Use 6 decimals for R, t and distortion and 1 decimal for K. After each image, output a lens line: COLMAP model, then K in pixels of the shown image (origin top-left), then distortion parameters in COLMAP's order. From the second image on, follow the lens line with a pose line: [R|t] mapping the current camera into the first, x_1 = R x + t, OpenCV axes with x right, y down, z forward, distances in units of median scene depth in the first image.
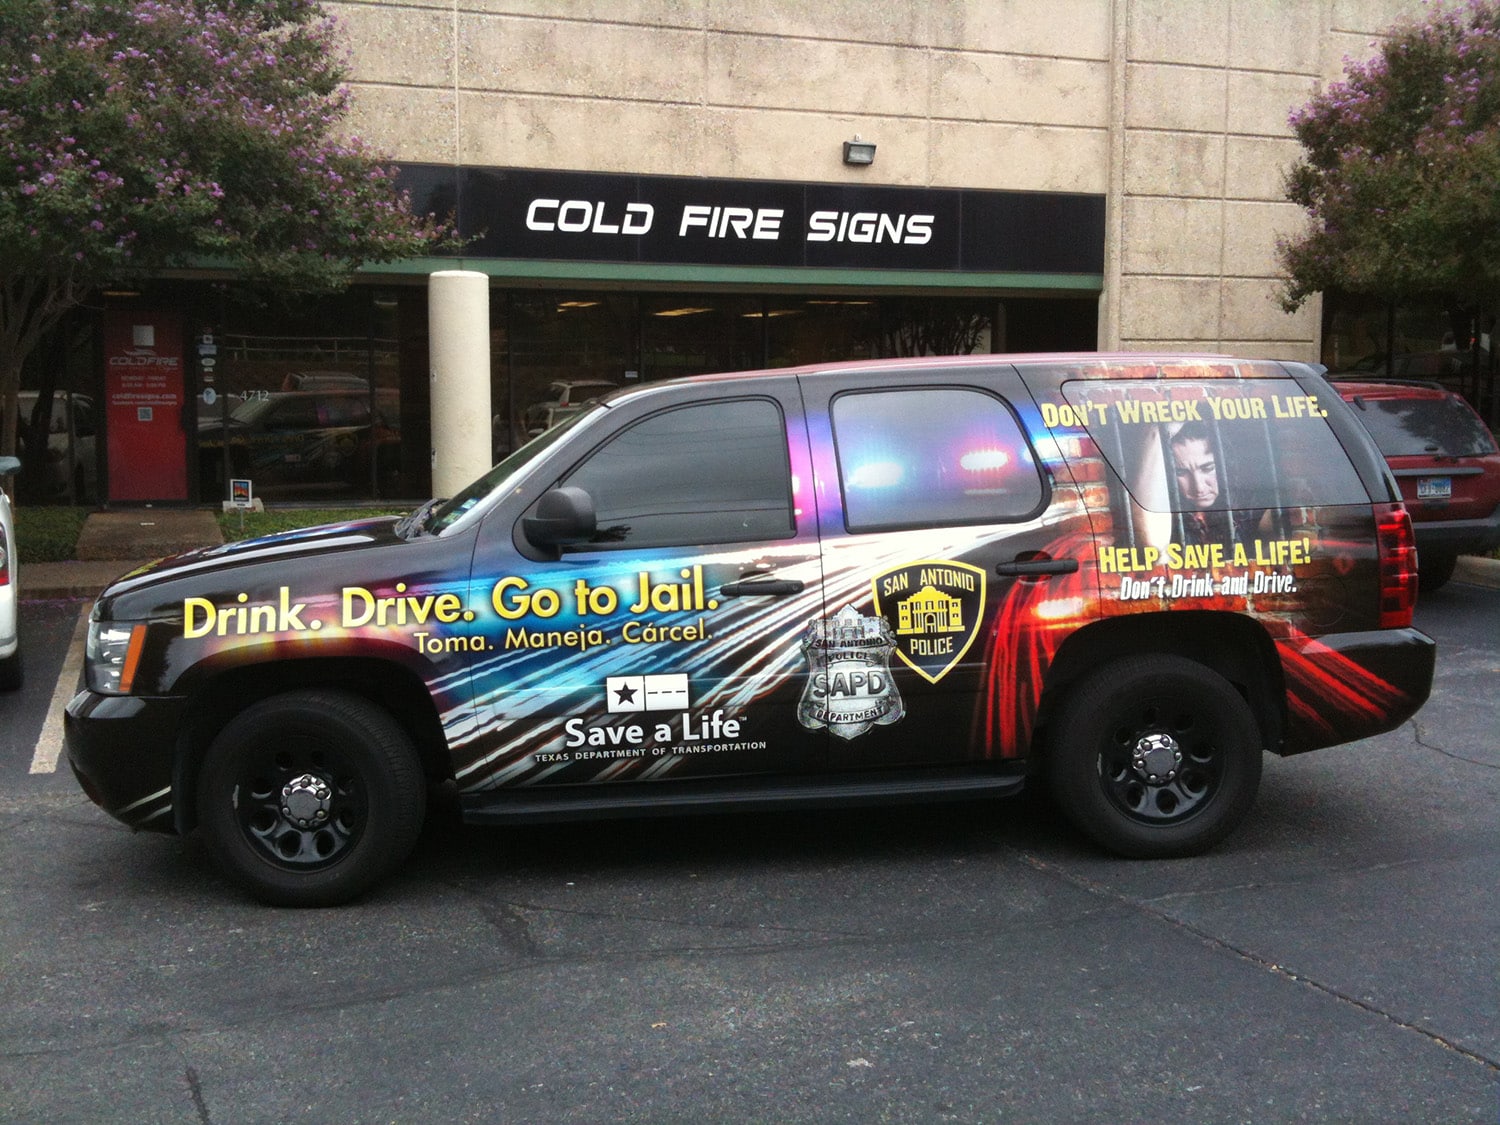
lens RADIAL K [[1529.1, 0, 750.0], [0, 1529.1, 555.4], [0, 0, 1]] dist [0.069627, 0.000000]
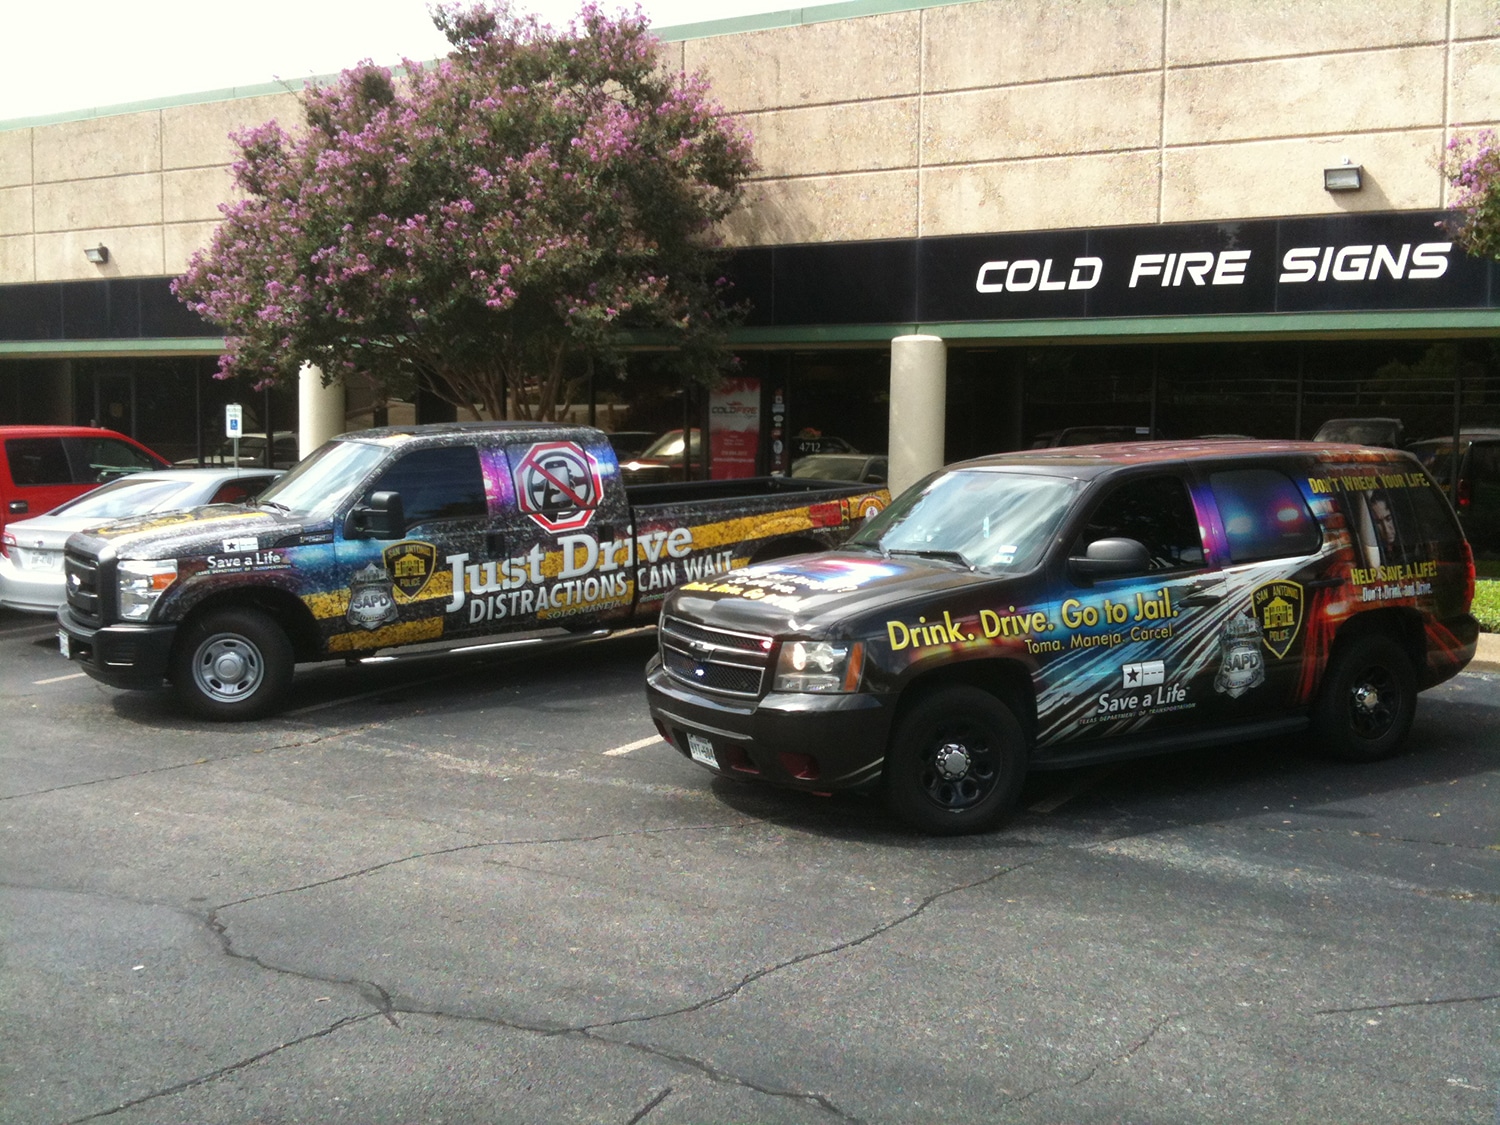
lens RADIAL K [[1529.1, 0, 749.9], [0, 1529.1, 566.3], [0, 0, 1]] dist [0.069627, 0.000000]
pose [[0.907941, -0.023407, 0.418443, -1.038006], [0.024197, 0.999701, 0.003419, -0.029667], [-0.418398, 0.007021, 0.908237, -0.203103]]
